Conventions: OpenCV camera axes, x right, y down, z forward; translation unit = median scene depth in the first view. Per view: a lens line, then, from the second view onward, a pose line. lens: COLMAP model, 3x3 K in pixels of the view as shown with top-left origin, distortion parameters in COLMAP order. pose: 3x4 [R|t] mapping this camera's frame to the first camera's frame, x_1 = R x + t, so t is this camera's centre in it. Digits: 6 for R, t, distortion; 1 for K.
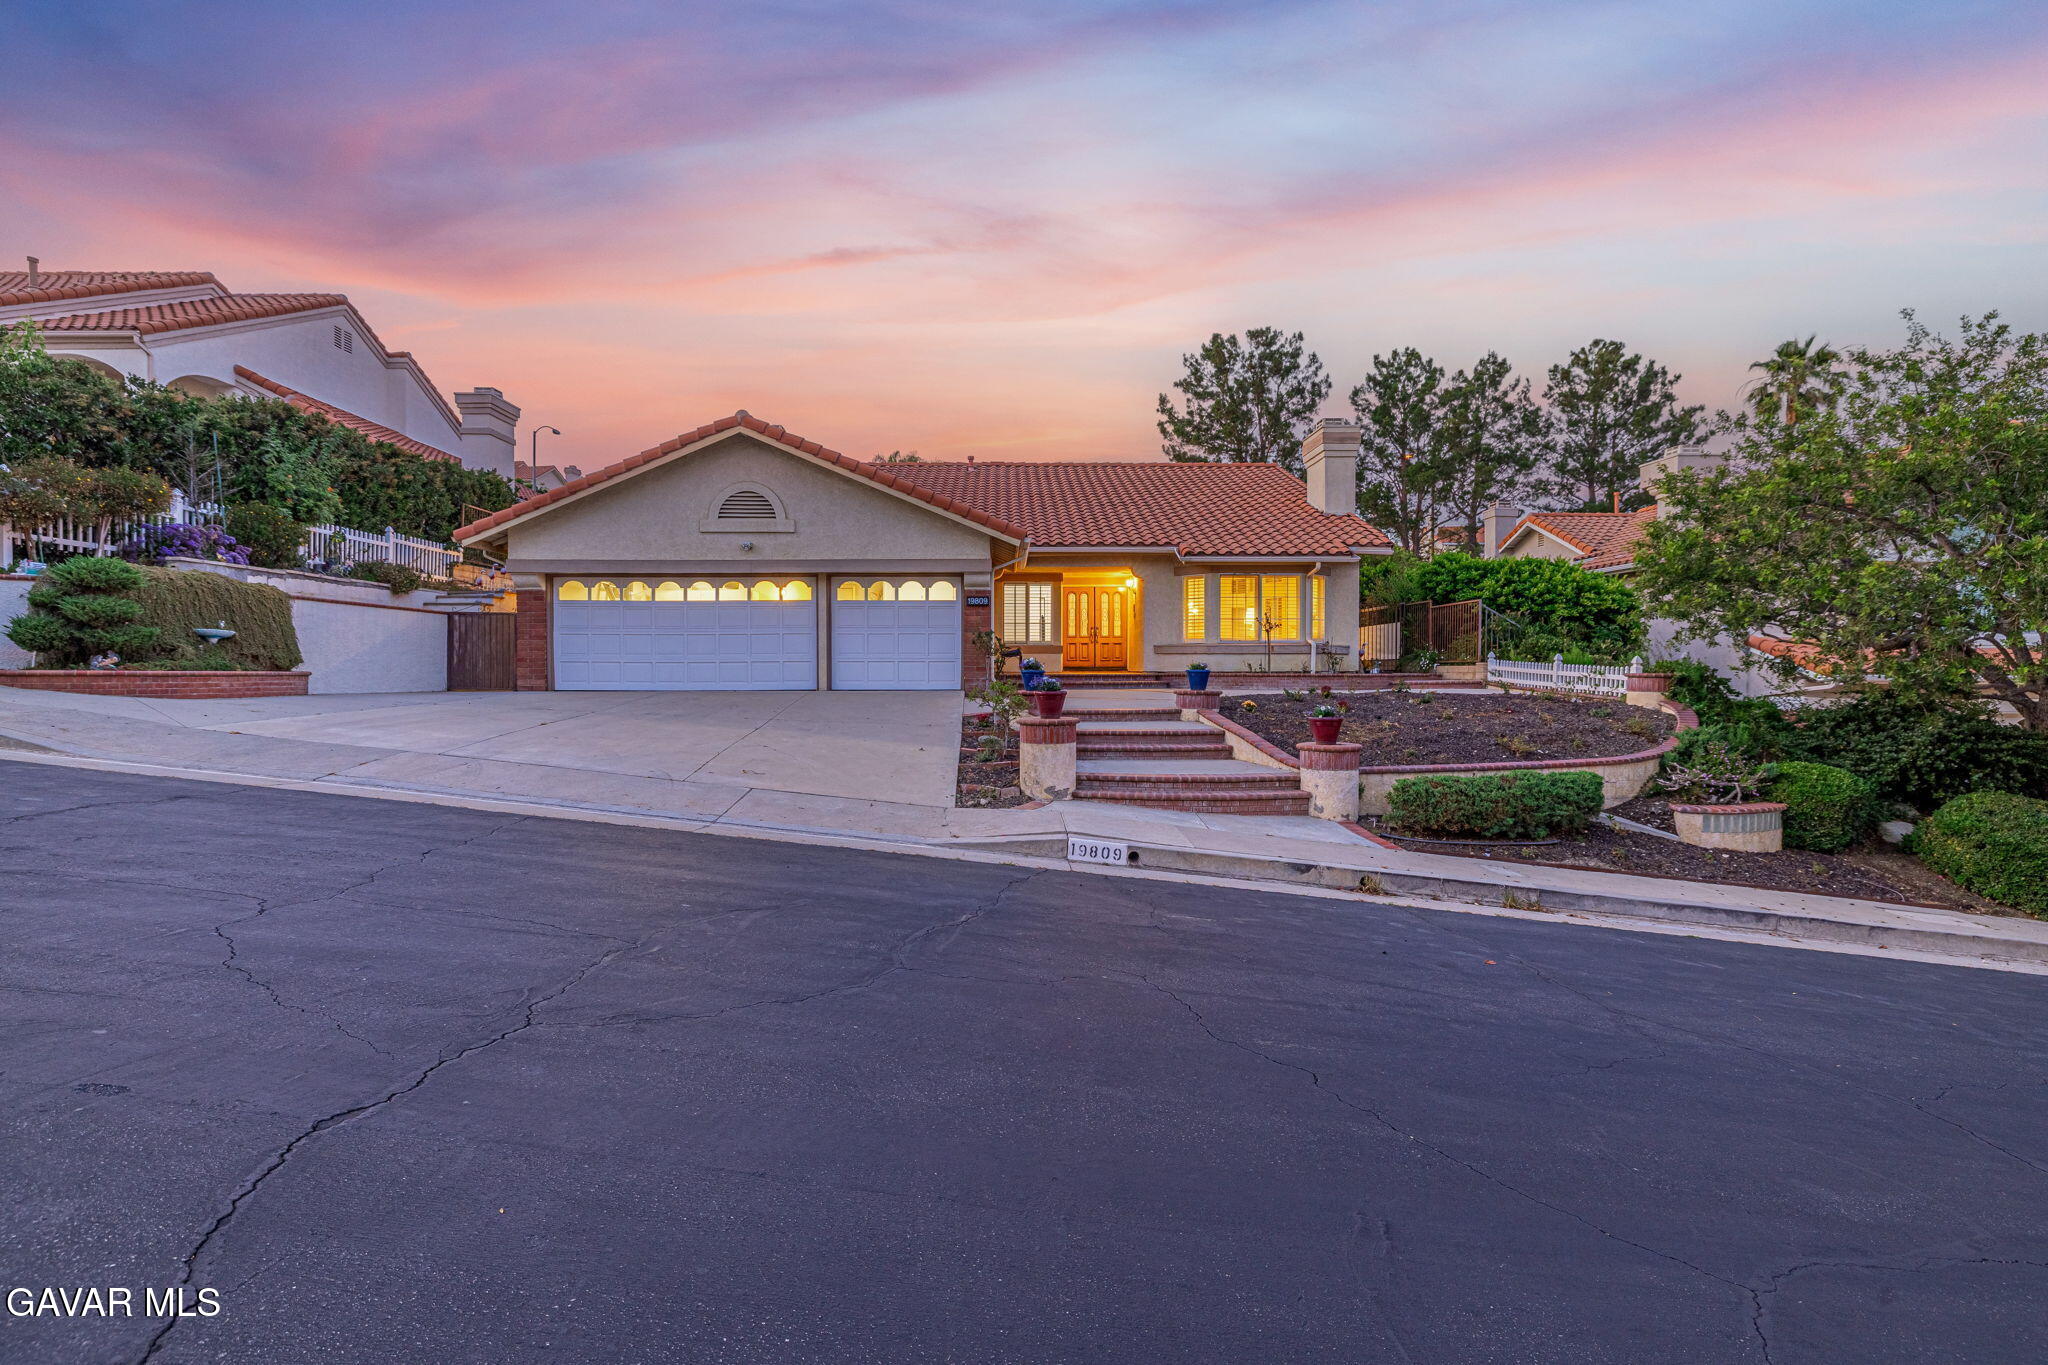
lens RADIAL K [[940.6, 0, 1019.8], [0, 940.6, 695.8], [0, 0, 1]] dist [-0.010192, -0.000039]
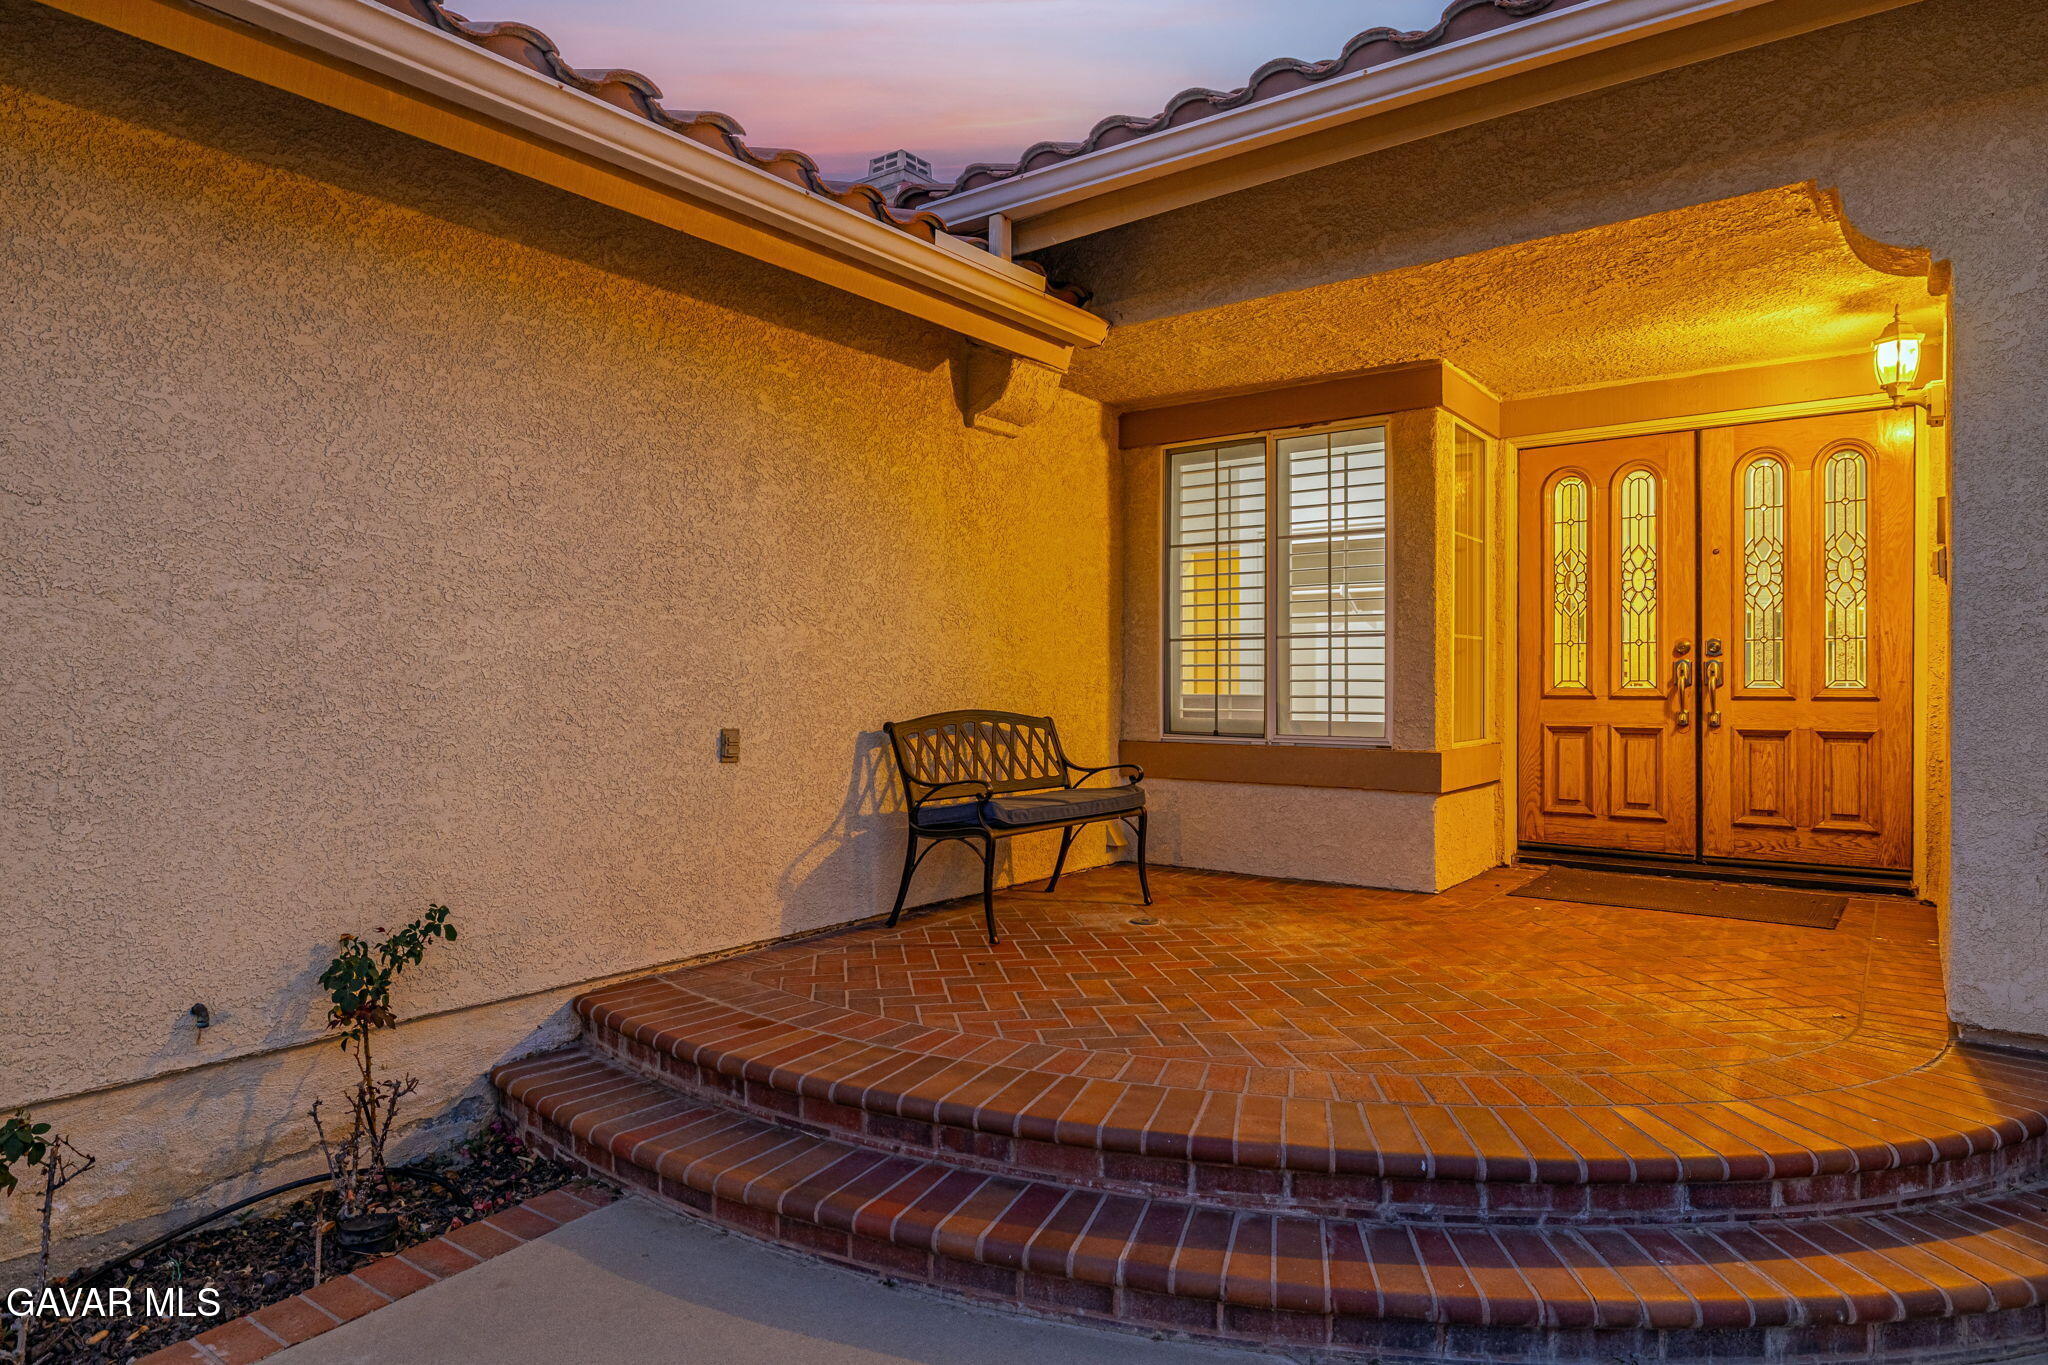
lens RADIAL K [[1231.7, 0, 1017.7], [0, 1231.7, 676.6], [0, 0, 1]] dist [-0.001425, -0.000495]
pose [[0.793164, -0.004416, -0.608992, 0.144284], [-0.015417, 0.999508, -0.027327, -0.068688], [0.608813, 0.031063, 0.792706, 0.861113]]
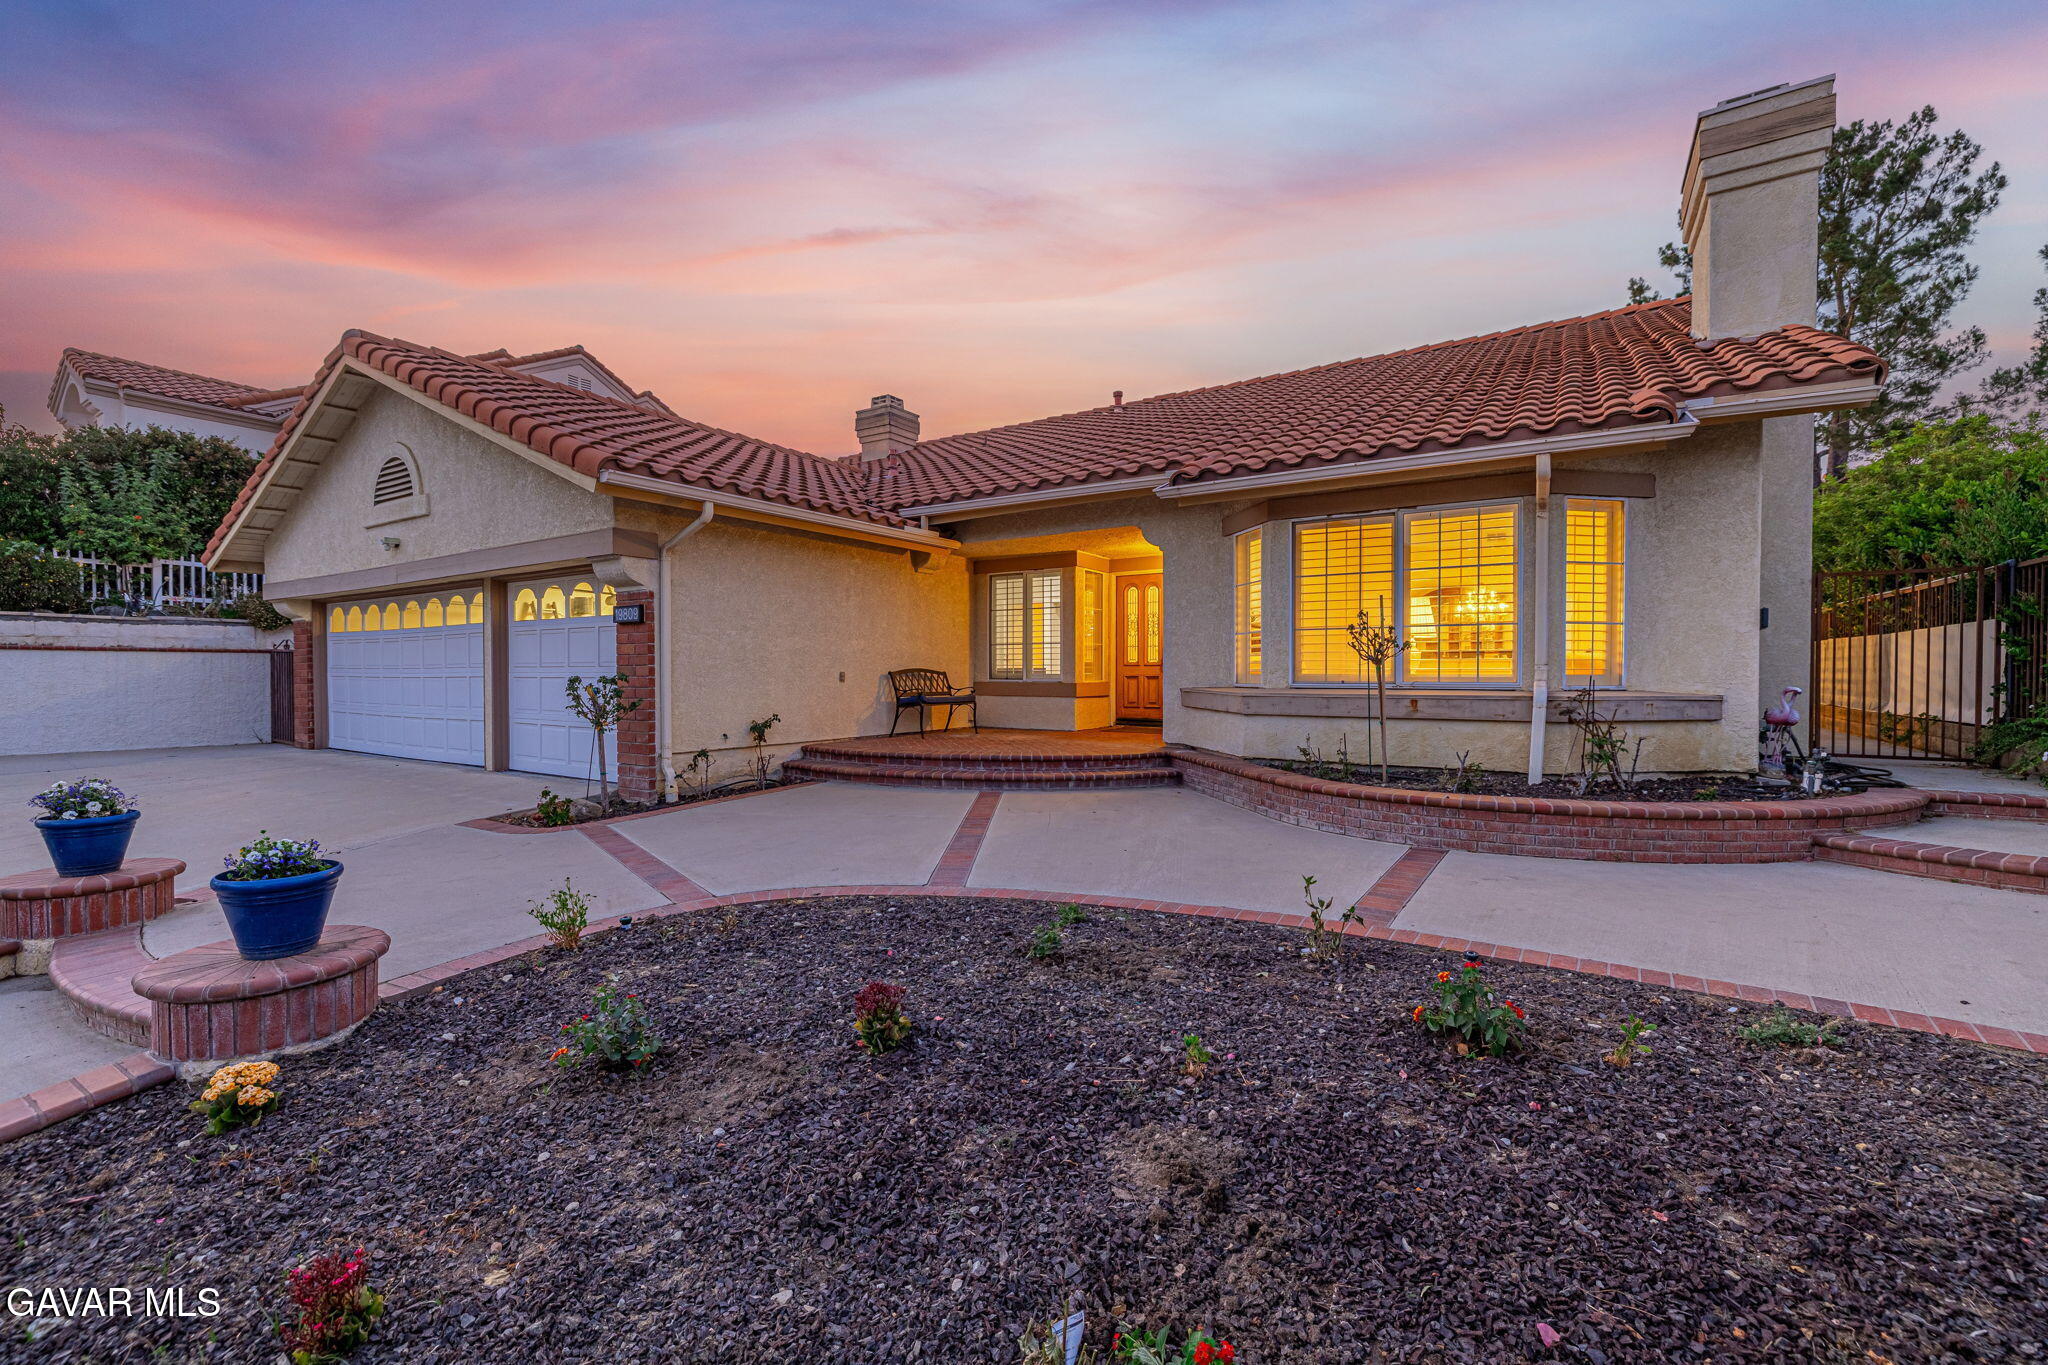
lens RADIAL K [[859.3, 0, 1016.1], [0, 859.3, 687.7], [0, 0, 1]] dist [-0.000145, -0.000428]
pose [[0.827713, 0.010716, -0.561050, 0.338476], [-0.015696, 0.999869, -0.004059, -0.054809], [0.560933, 0.012166, 0.827772, 0.642988]]
